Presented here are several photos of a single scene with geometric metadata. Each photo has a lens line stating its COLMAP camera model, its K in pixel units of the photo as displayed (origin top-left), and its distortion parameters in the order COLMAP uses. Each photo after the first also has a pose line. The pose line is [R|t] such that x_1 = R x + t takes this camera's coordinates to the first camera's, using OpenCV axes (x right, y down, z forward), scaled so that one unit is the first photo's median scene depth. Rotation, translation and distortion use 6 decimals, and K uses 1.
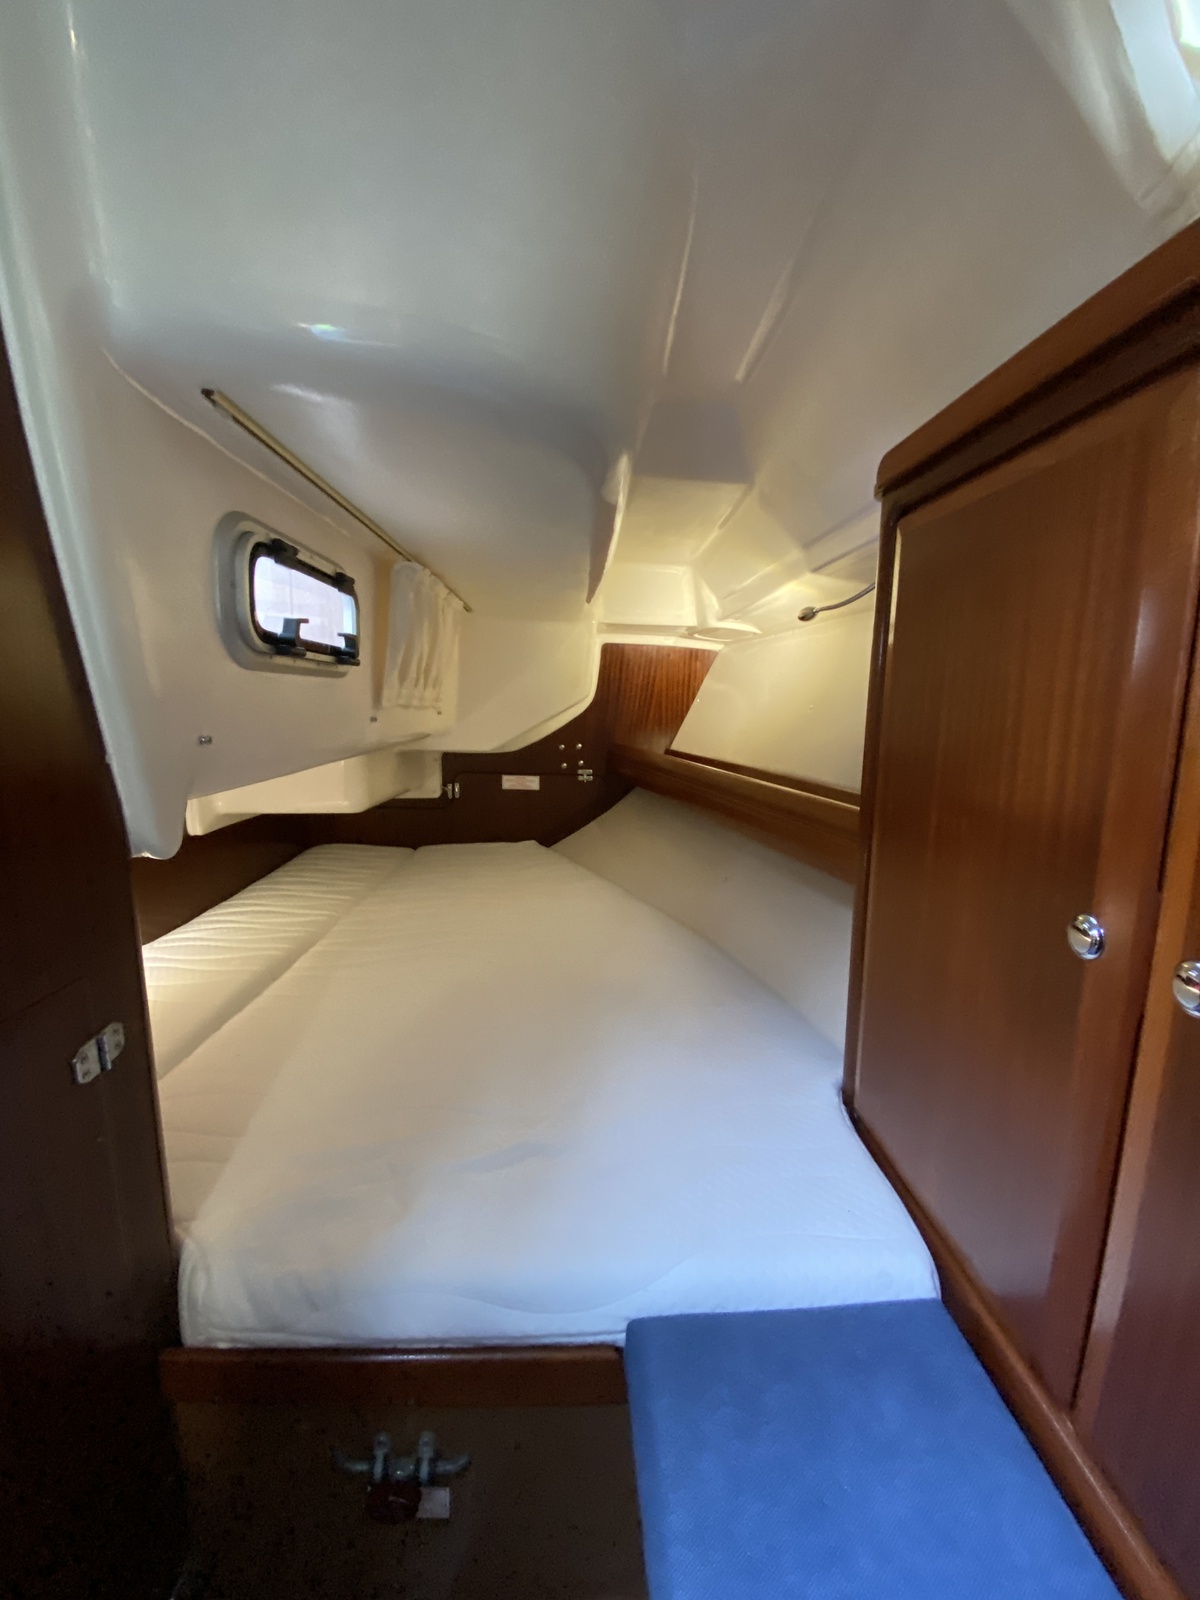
lens RADIAL K [[648.4, 0, 600.0], [0, 648.4, 800.0], [0, 0, 1]] dist [-0.023123, -0.000227]
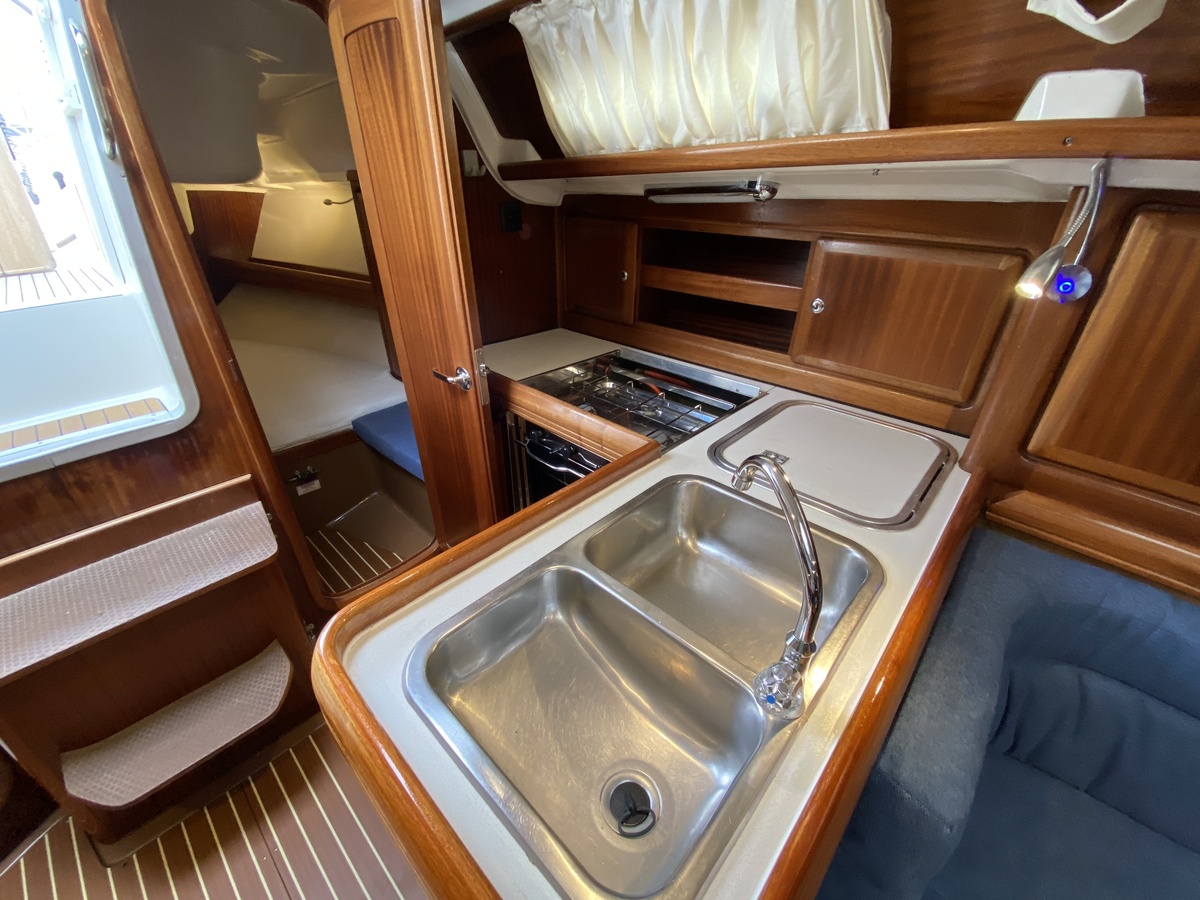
lens RADIAL K [[486.3, 0, 600.0], [0, 486.3, 450.0], [0, 0, 1]] dist [-0.023123, -0.000227]
pose [[0.697668, -0.358391, 0.620335, -0.338746], [0.101791, 0.906684, 0.409344, -0.065859], [-0.709153, -0.222442, 0.669046, -0.929716]]
